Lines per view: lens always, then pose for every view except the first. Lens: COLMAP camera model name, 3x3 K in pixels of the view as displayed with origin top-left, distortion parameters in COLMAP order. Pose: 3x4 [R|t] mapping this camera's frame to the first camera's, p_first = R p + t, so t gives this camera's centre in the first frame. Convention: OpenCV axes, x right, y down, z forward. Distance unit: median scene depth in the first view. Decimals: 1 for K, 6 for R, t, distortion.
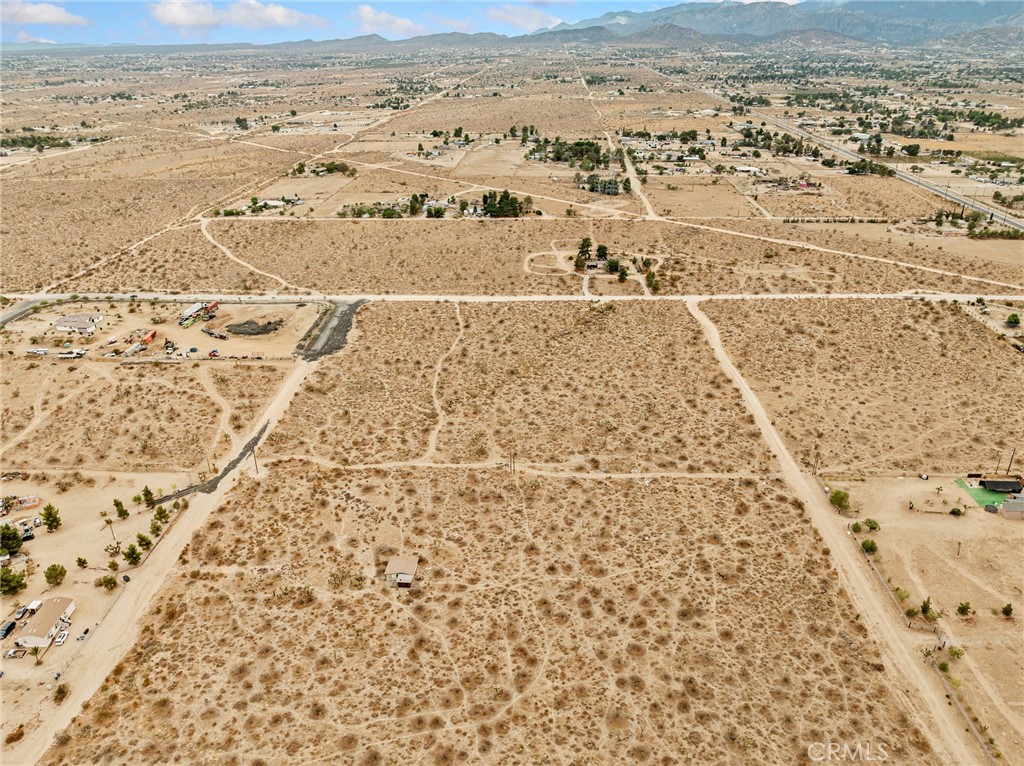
lens RADIAL K [[725.4, 0, 516.1], [0, 725.4, 385.5], [0, 0, 1]] dist [-0.037535, -0.001234]
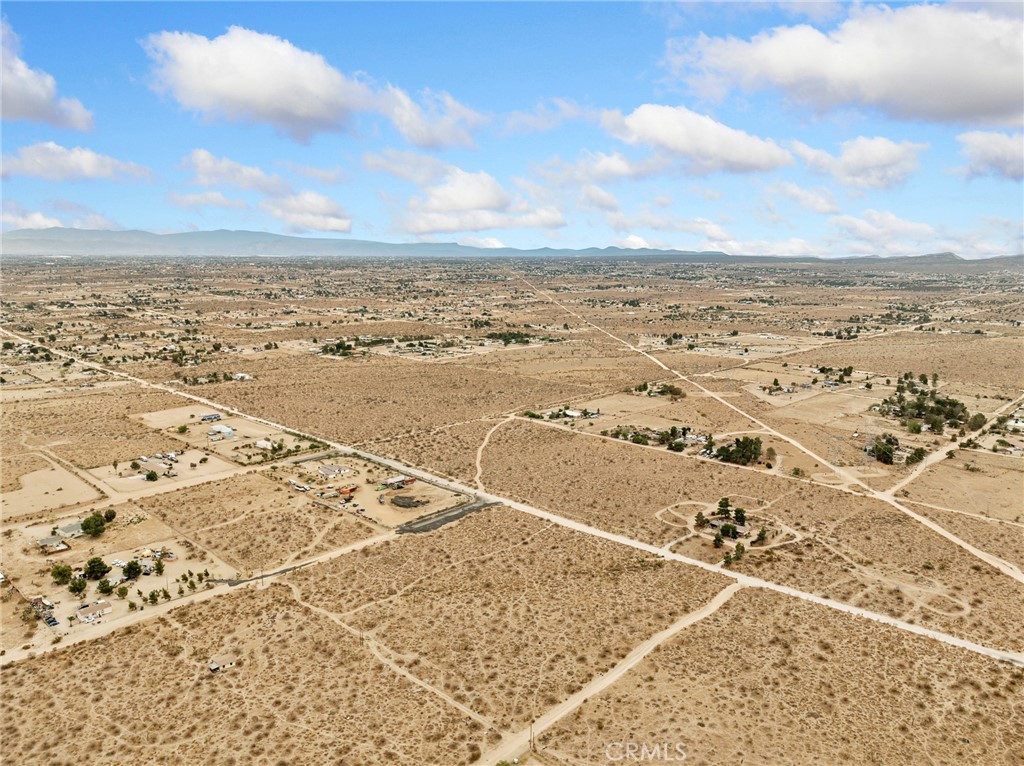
lens RADIAL K [[749.1, 0, 516.3], [0, 749.1, 382.0], [0, 0, 1]] dist [-0.035902, -0.006970]
pose [[0.746375, 0.128491, -0.653004, 0.726130], [-0.299845, 0.940883, -0.157582, -0.141202], [0.594152, 0.313415, 0.740780, 0.012147]]
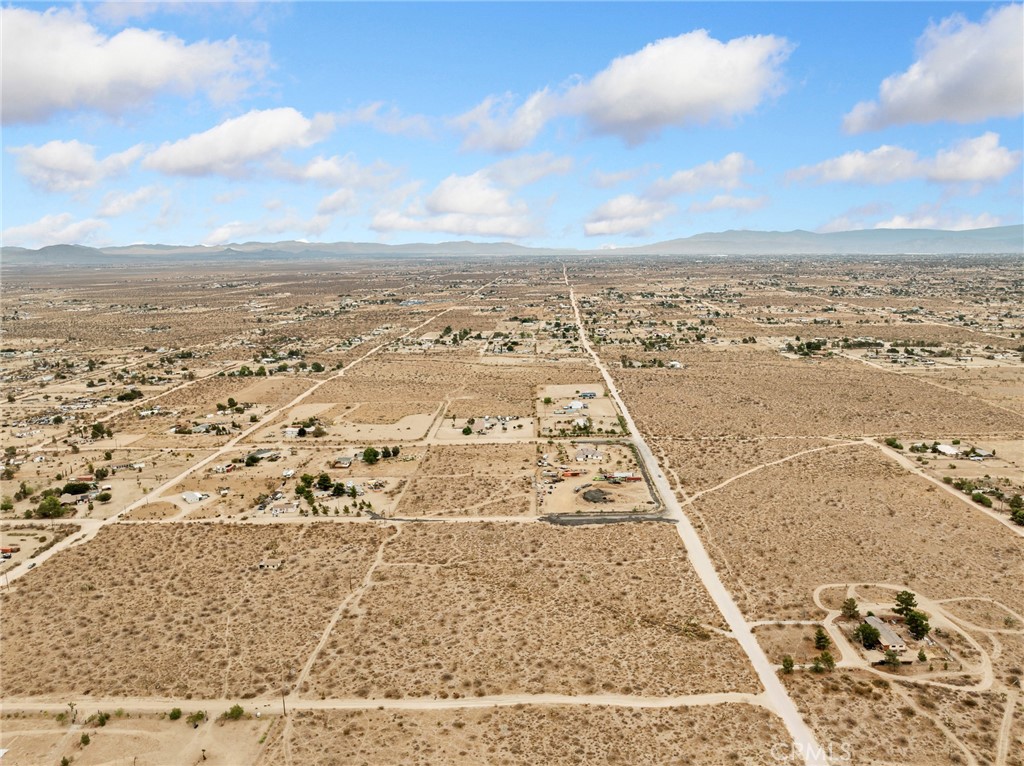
lens RADIAL K [[725.4, 0, 516.1], [0, 725.4, 385.5], [0, 0, 1]] dist [-0.037535, -0.001234]
pose [[0.003247, 0.188958, -0.981980, 0.971809], [-0.417618, 0.892509, 0.170360, -0.457086], [0.908617, 0.409539, 0.081810, 0.719962]]
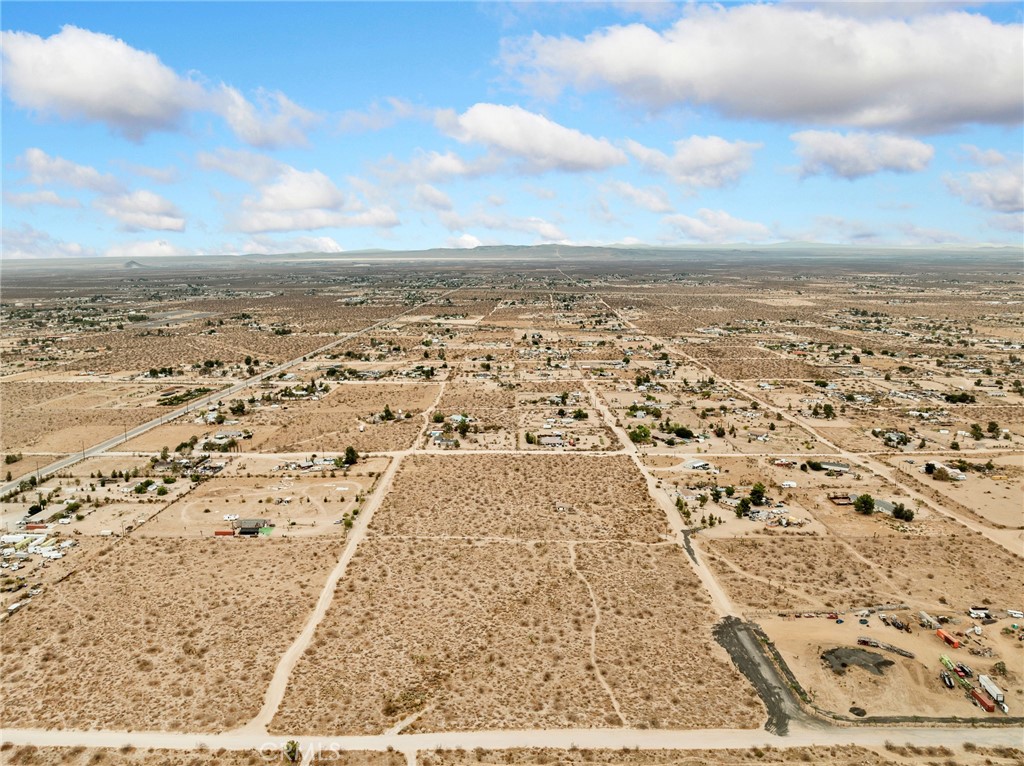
lens RADIAL K [[725.4, 0, 516.1], [0, 725.4, 385.5], [0, 0, 1]] dist [-0.037535, -0.001234]
pose [[-0.999441, 0.014250, -0.030244, 0.033597], [-0.006249, 0.809053, 0.587703, -0.845805], [0.032844, 0.587563, -0.808511, 1.552143]]
